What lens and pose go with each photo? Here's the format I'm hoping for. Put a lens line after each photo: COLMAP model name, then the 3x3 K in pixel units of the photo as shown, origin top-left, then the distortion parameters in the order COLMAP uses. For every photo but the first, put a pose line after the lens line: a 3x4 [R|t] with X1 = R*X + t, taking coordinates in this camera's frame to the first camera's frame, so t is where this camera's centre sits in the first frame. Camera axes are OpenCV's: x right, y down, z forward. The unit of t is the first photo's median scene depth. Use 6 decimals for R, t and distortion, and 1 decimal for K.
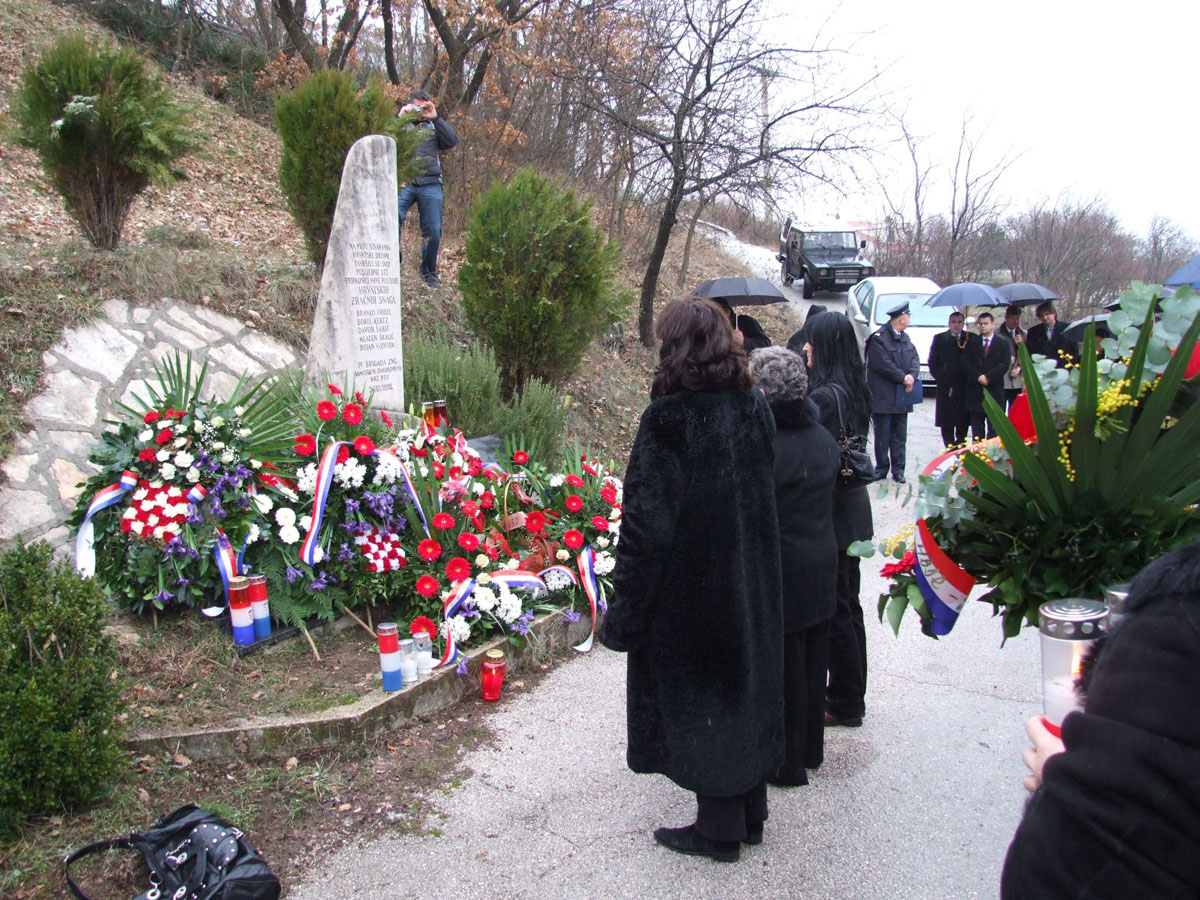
lens RADIAL K [[987.3, 0, 601.6], [0, 987.3, 472.3], [0, 0, 1]] dist [-0.147491, 0.144949]
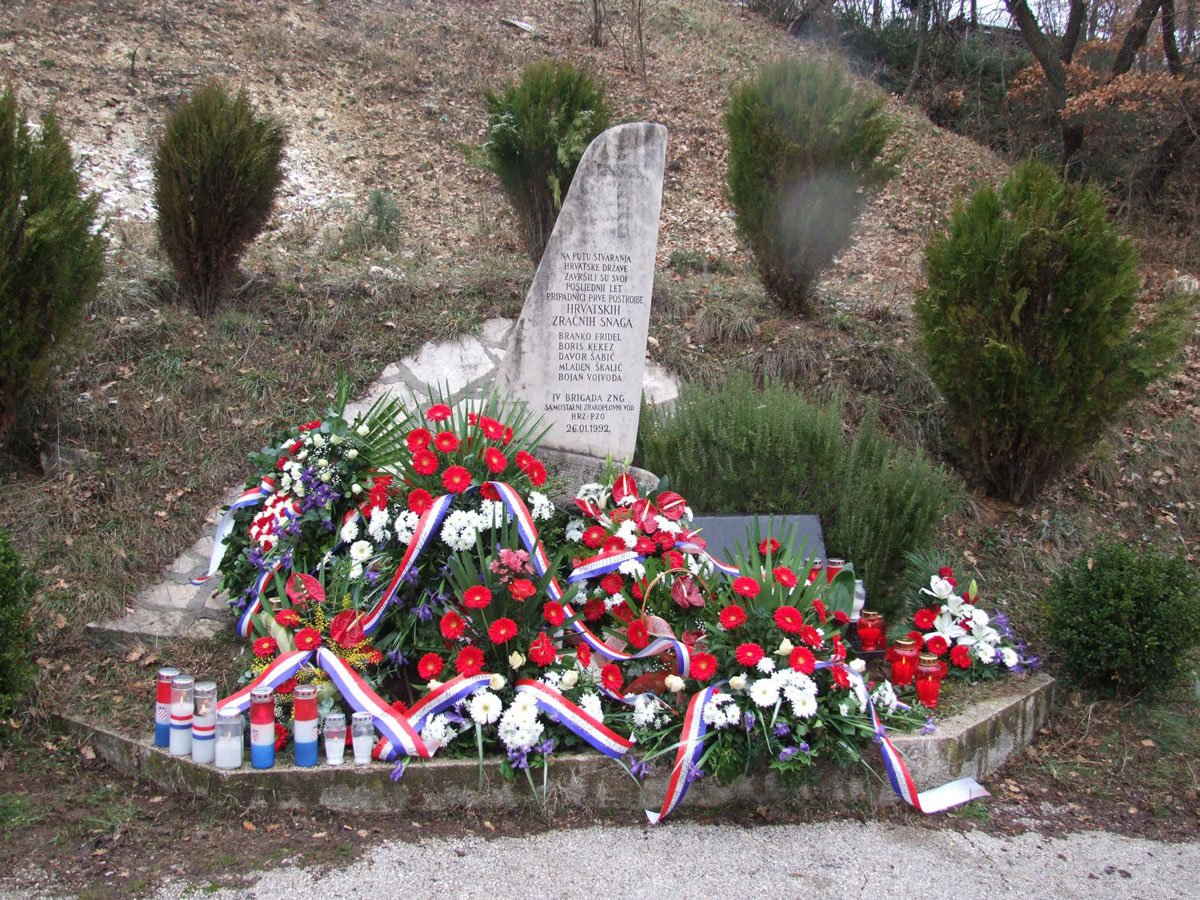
lens RADIAL K [[1024.2, 0, 597.0], [0, 1024.2, 470.8], [0, 0, 1]] dist [-0.126564, 0.122270]
pose [[0.645826, 0.122138, -0.753652, 0.439193], [-0.167902, 0.985676, 0.015860, -0.067207], [0.744794, 0.116297, 0.657082, 0.455581]]
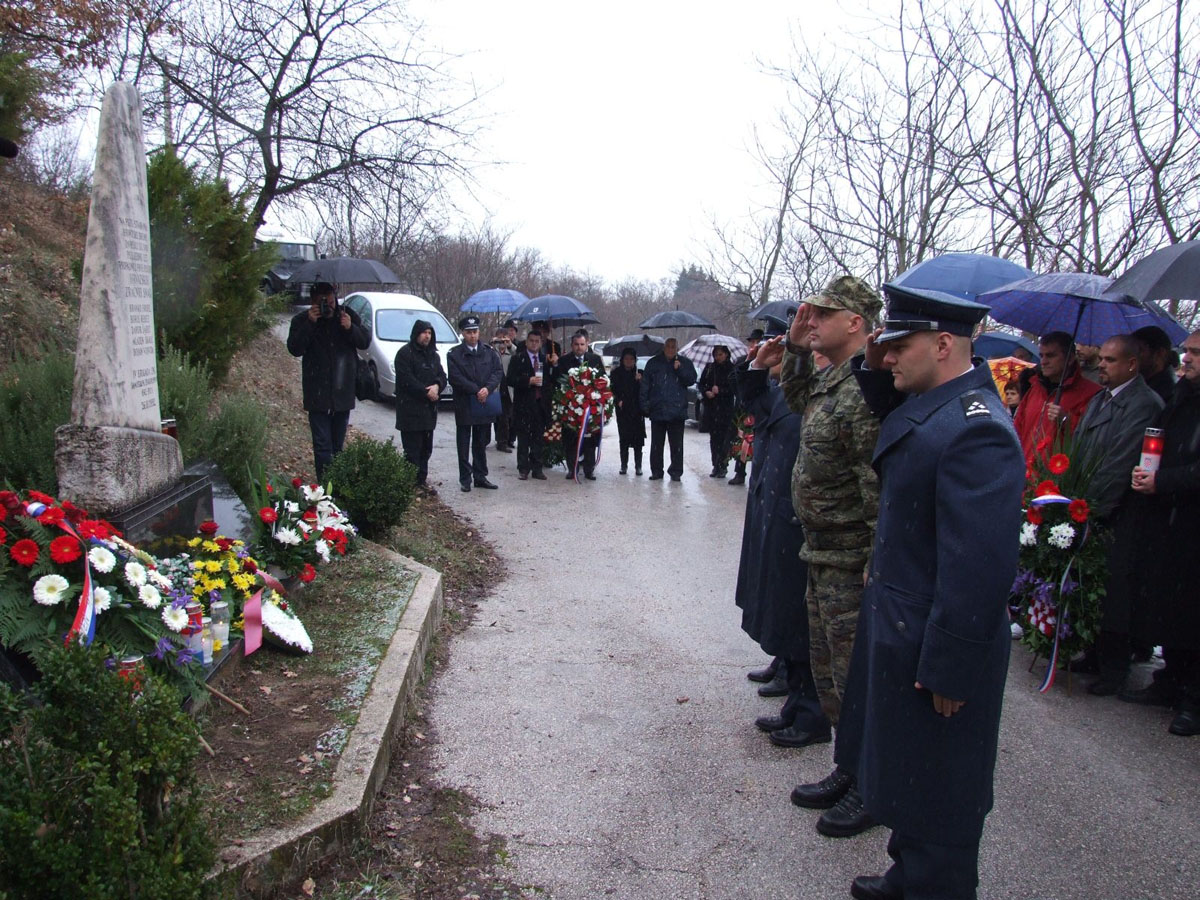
lens RADIAL K [[987.3, 0, 601.6], [0, 987.3, 472.3], [0, 0, 1]] dist [-0.147491, 0.144949]
pose [[0.813141, -0.042306, 0.580527, -0.389737], [0.051240, 0.998686, 0.001008, -0.012959], [-0.579807, 0.028926, 0.814240, 0.158045]]
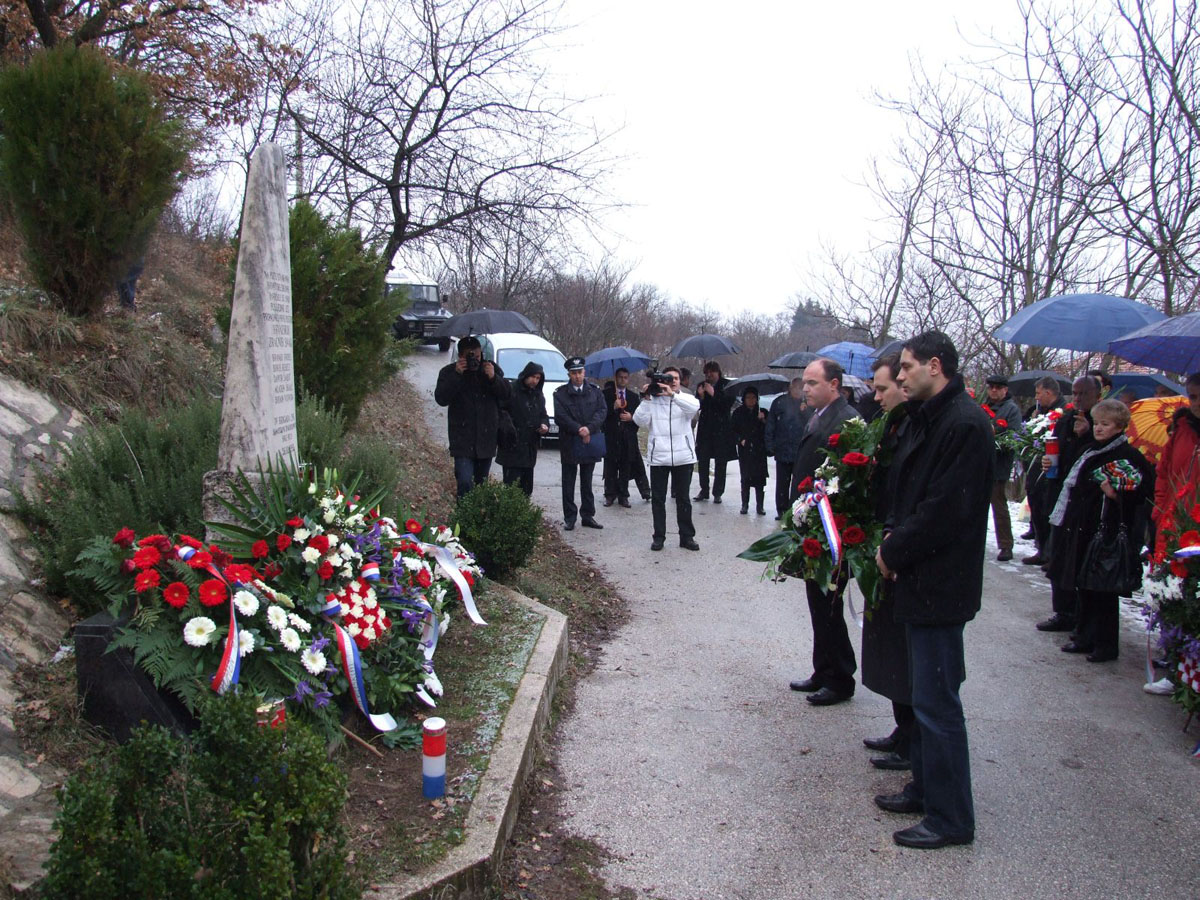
lens RADIAL K [[987.3, 0, 601.6], [0, 987.3, 472.3], [0, 0, 1]] dist [-0.147491, 0.144949]
pose [[0.875175, -0.020258, 0.483382, -0.398378], [0.045273, 0.998168, -0.040136, -0.022836], [-0.481684, 0.057011, 0.874489, 0.166246]]
